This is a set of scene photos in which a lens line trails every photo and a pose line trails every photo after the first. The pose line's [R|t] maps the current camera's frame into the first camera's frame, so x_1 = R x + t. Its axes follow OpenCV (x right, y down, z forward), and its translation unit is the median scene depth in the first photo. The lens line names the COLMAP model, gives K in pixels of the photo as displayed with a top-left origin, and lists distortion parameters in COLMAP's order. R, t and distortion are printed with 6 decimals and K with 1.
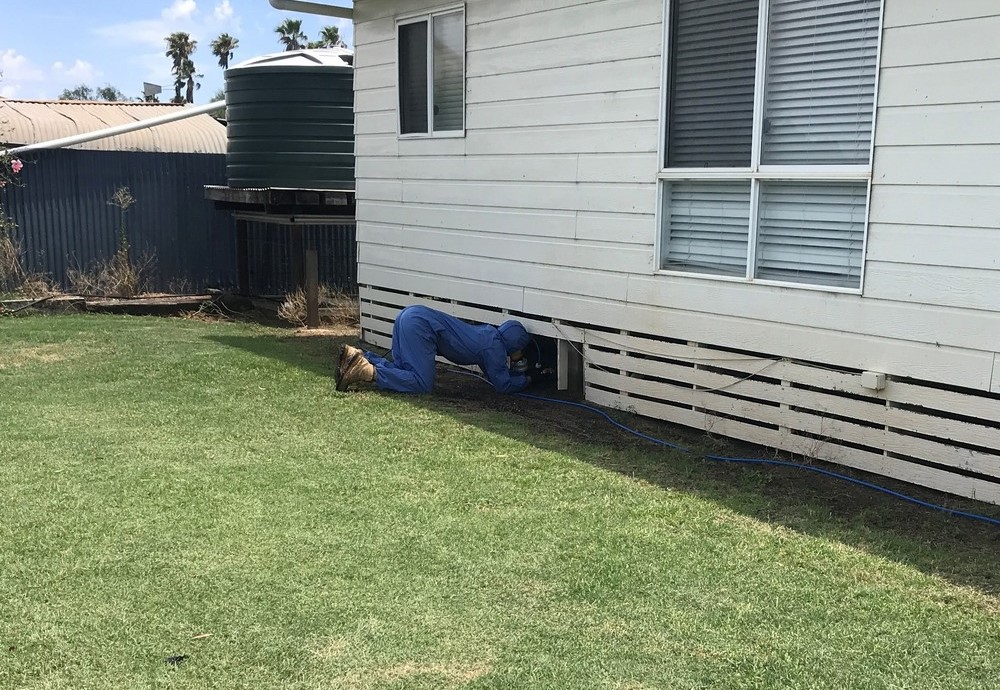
lens RADIAL K [[1323.5, 0, 568.2], [0, 1323.5, 513.2], [0, 0, 1]] dist [0.166594, -0.612553]
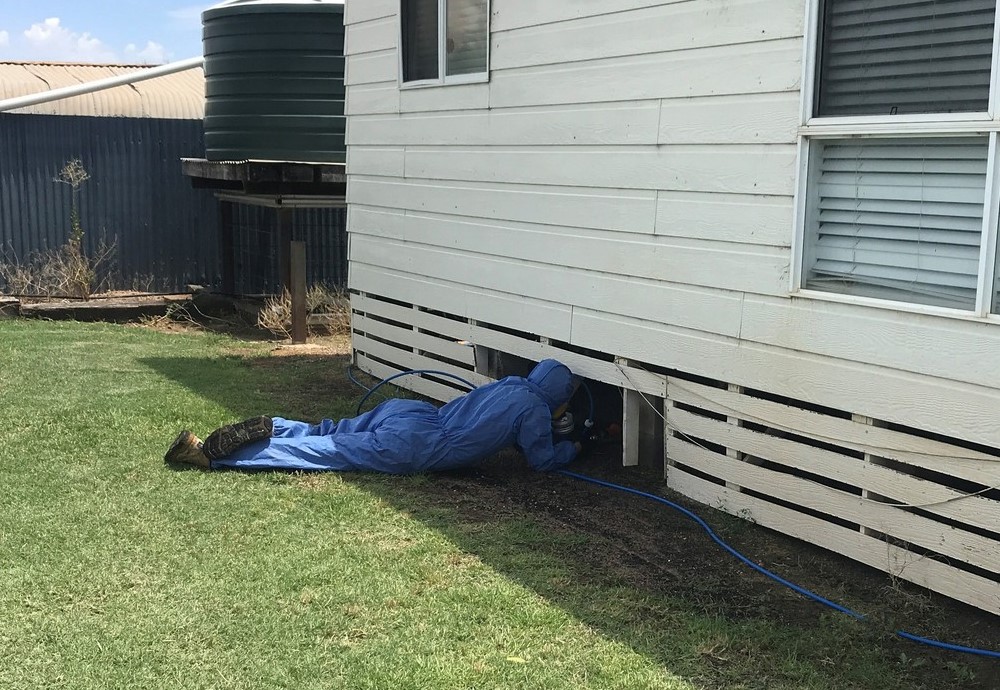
lens RADIAL K [[1323.3, 0, 554.4], [0, 1323.3, 440.4], [0, 0, 1]] dist [0.196433, -0.754150]
pose [[0.998515, 0.010307, -0.053500, -0.006866], [-0.012248, 0.999274, -0.036072, -0.082710], [0.053089, 0.036673, 0.997916, 0.360924]]
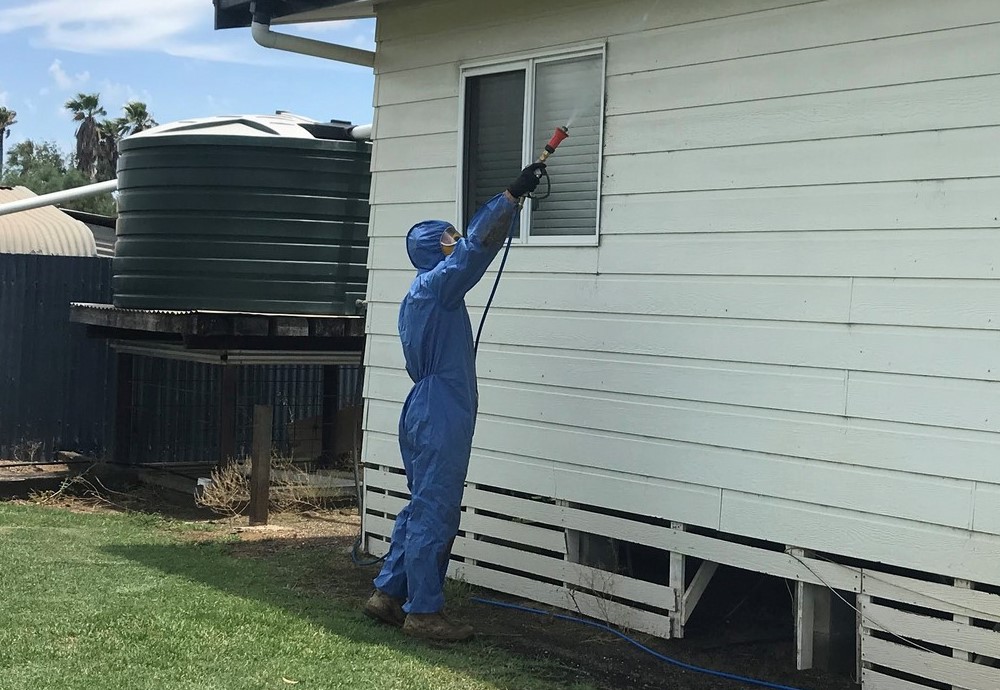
lens RADIAL K [[1592.0, 0, 575.5], [0, 1592.0, 345.1], [0, 0, 1]] dist [0.184339, -0.790409]
pose [[0.993311, 0.013233, 0.114713, -0.185750], [0.010814, 0.978386, -0.206504, -0.088840], [-0.114966, 0.206363, 0.971698, 0.309466]]
